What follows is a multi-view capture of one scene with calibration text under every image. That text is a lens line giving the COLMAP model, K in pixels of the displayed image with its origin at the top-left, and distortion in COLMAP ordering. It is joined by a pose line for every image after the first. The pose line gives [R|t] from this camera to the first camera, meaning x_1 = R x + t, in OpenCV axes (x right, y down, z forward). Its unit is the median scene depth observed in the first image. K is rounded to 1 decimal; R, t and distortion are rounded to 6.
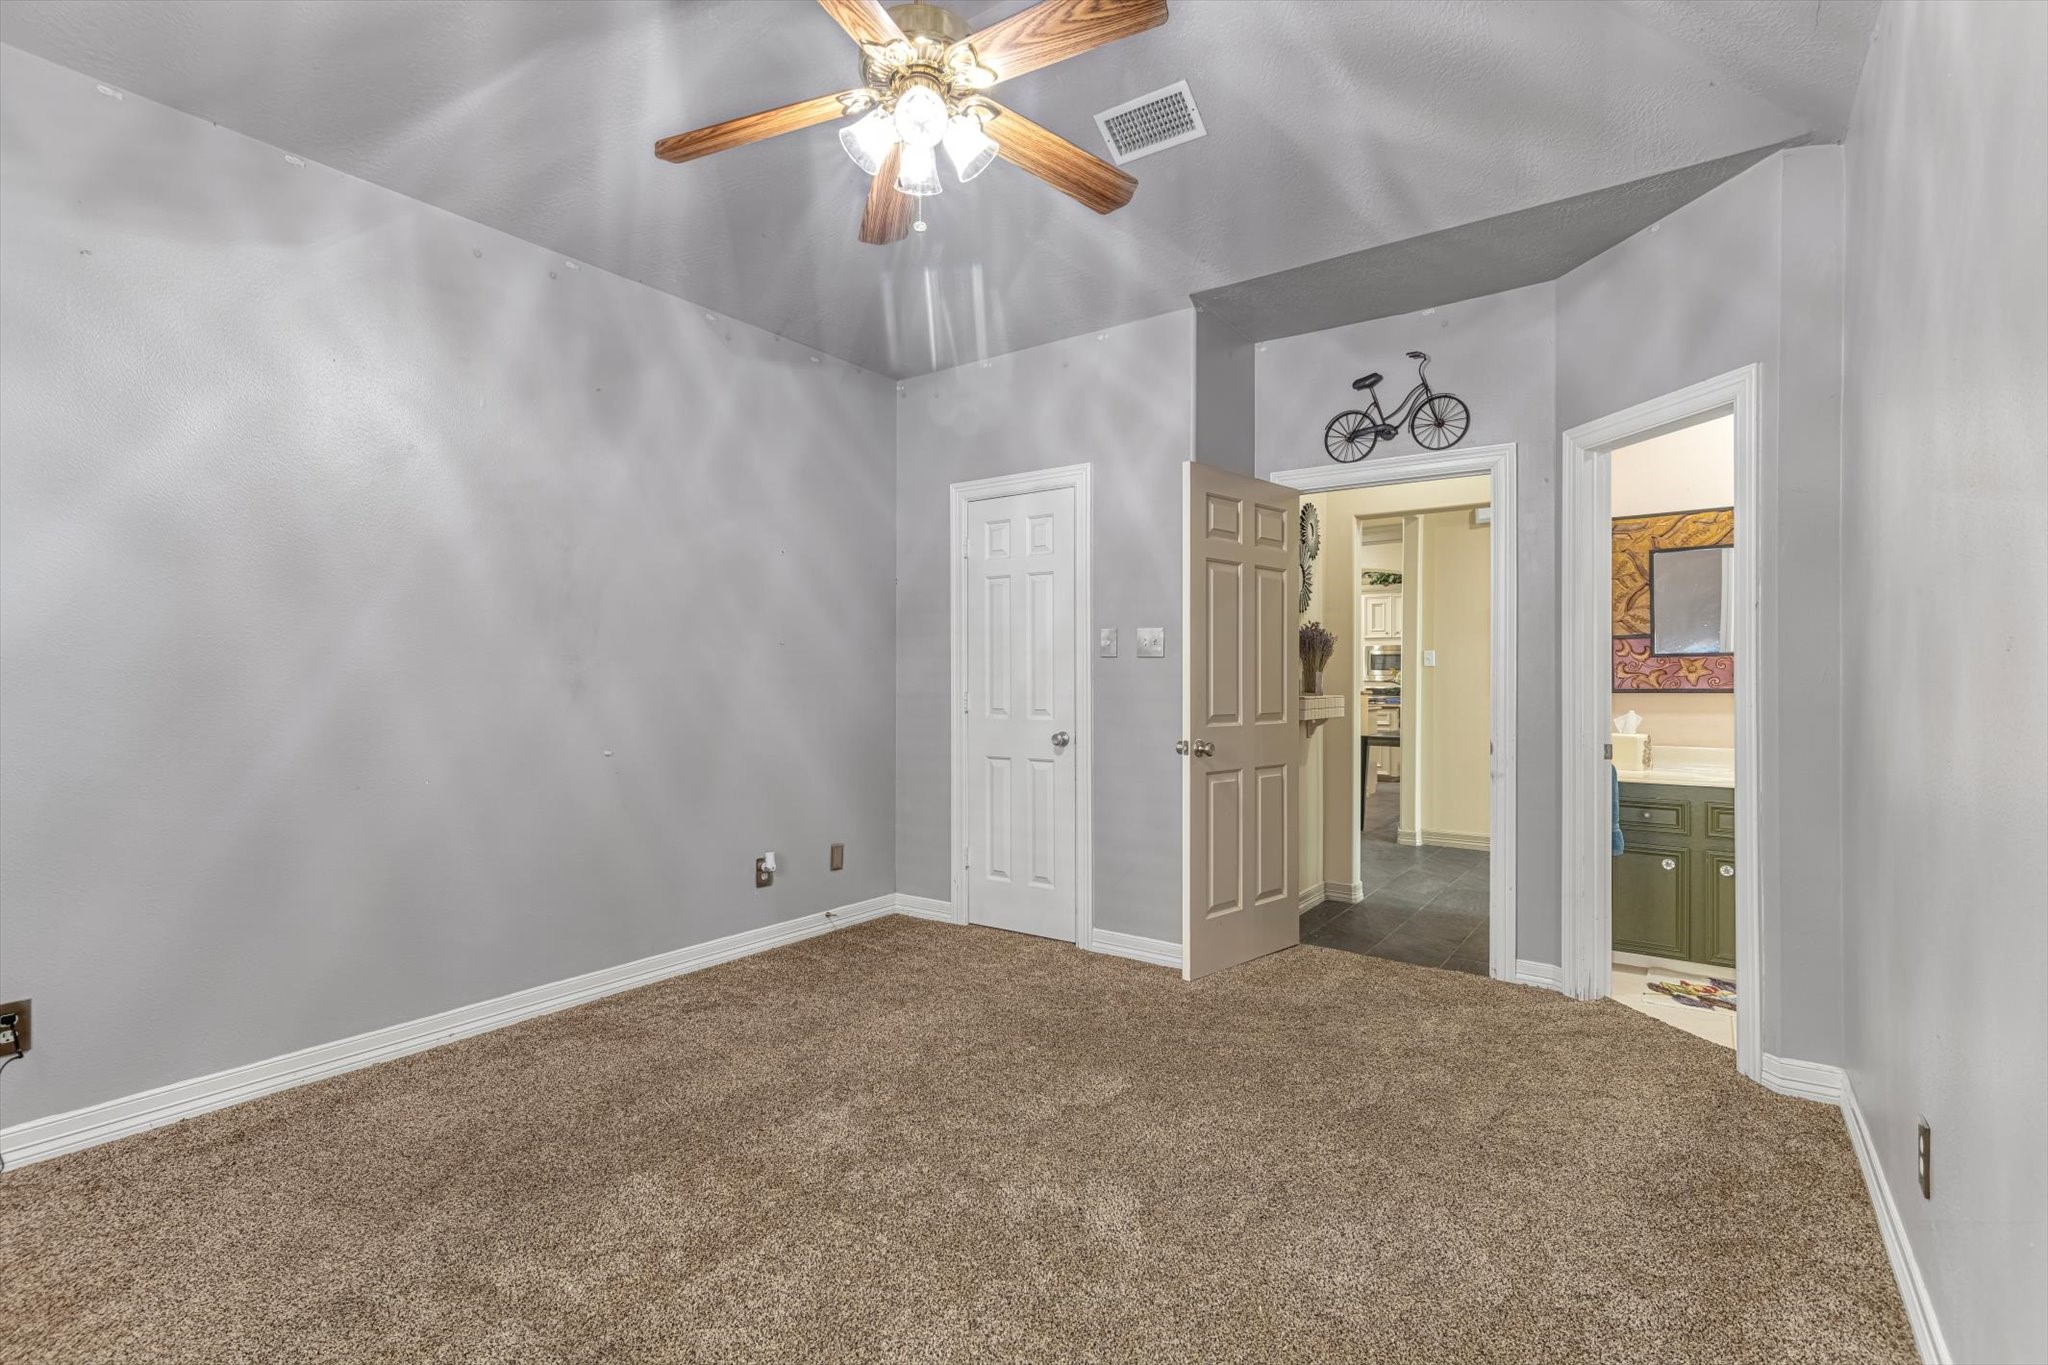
lens RADIAL K [[933.2, 0, 1024.3], [0, 933.2, 678.0], [0, 0, 1]] dist [0.012051, -0.001296]
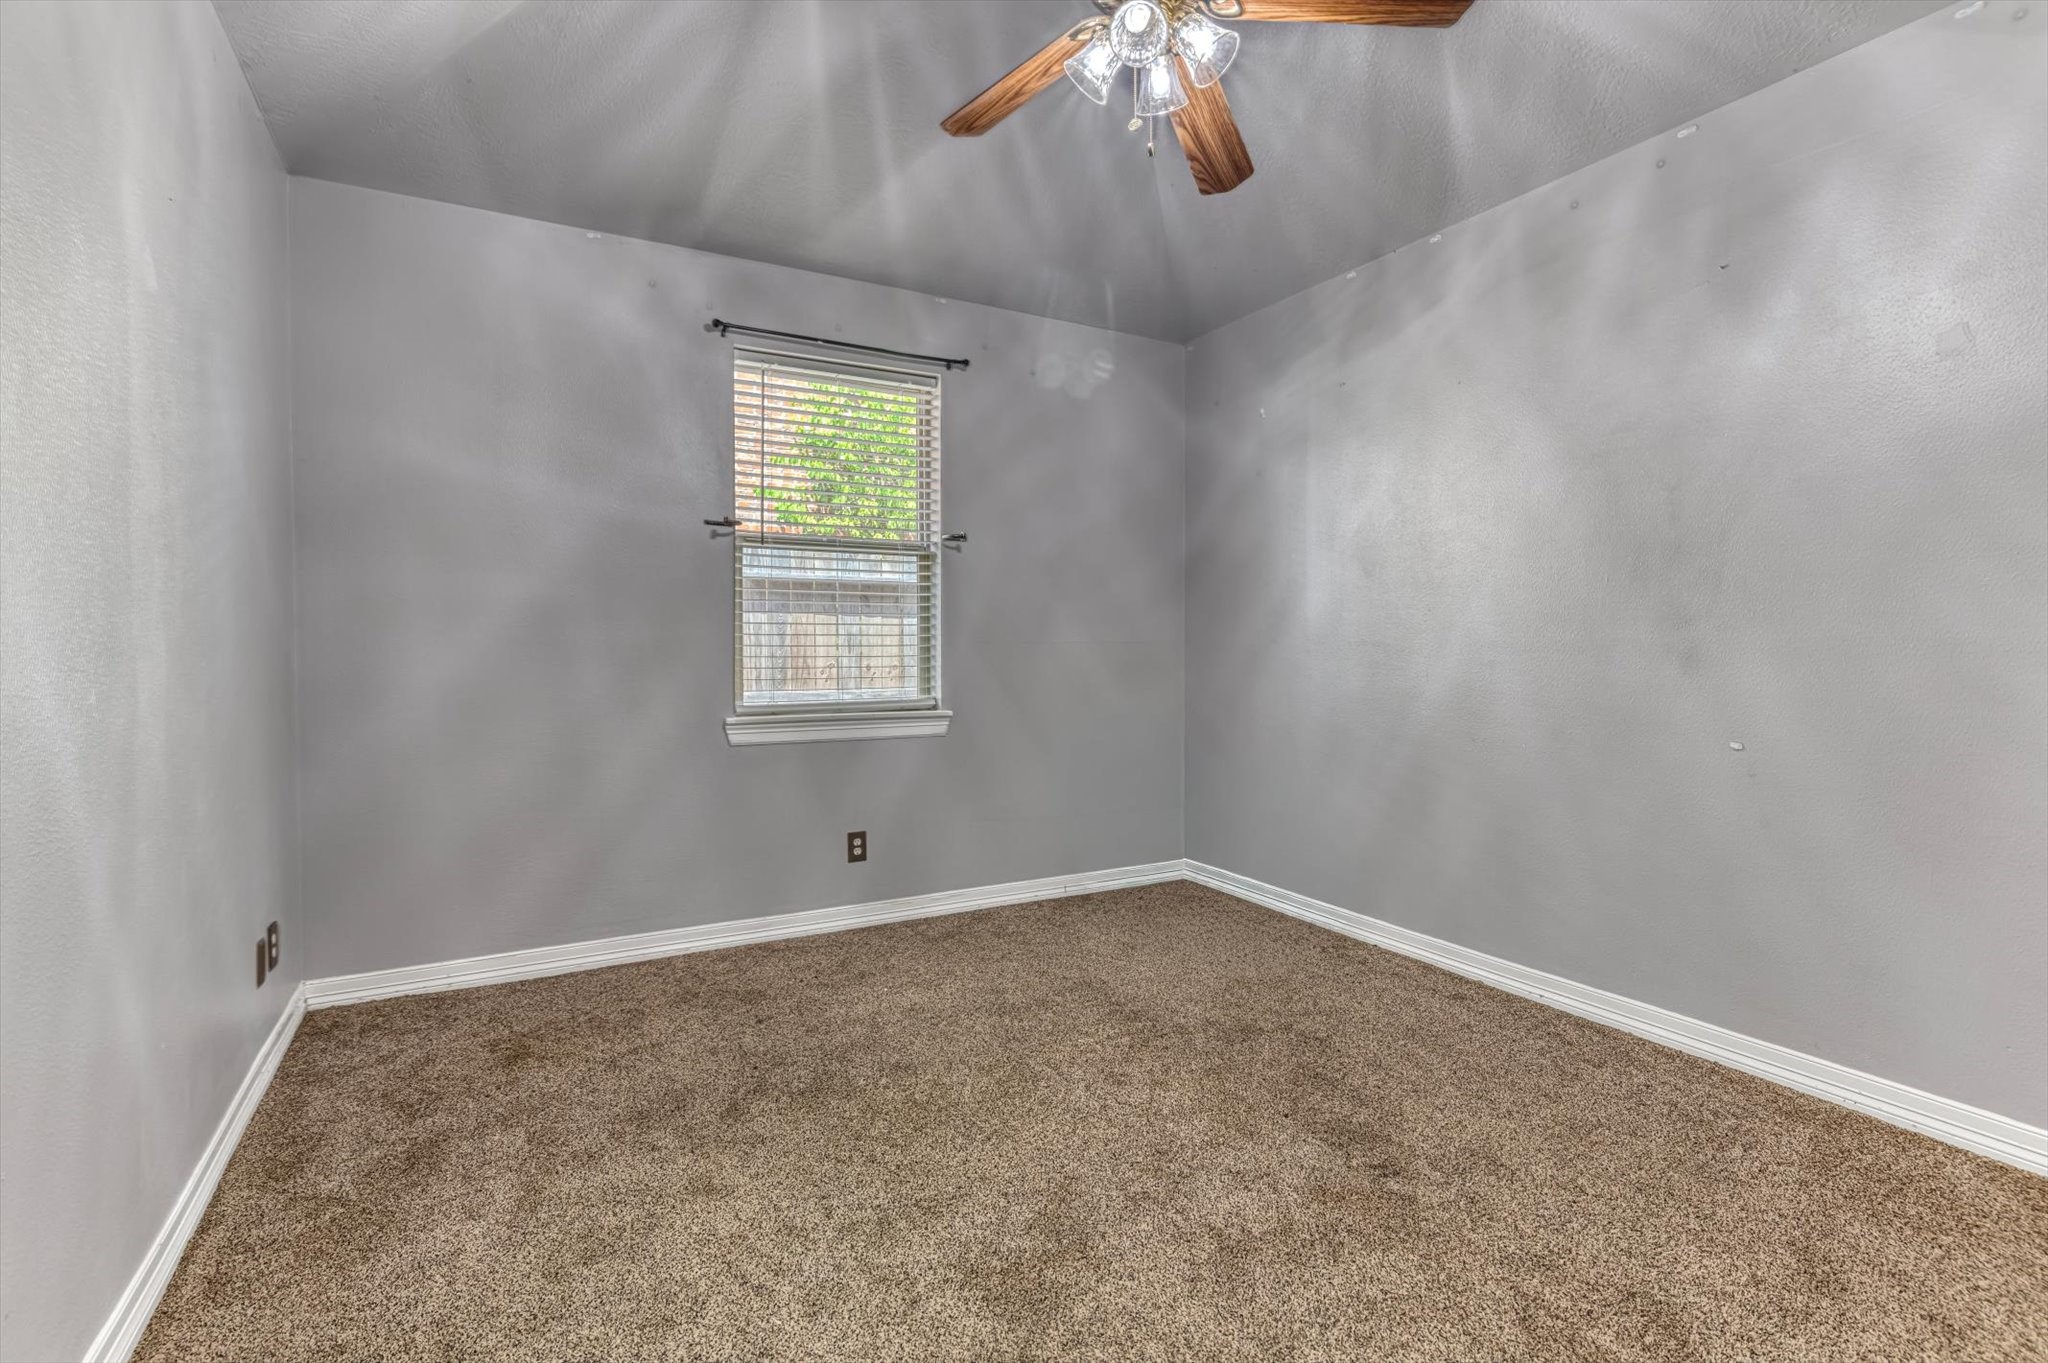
lens RADIAL K [[933.2, 0, 1021.3], [0, 933.2, 674.6], [0, 0, 1]] dist [0.012051, -0.001296]
pose [[-0.424152, 0.022225, -0.905318, 0.524241], [-0.007510, 0.999578, 0.028058, 0.006417], [0.905560, 0.018699, -0.423806, 0.875840]]
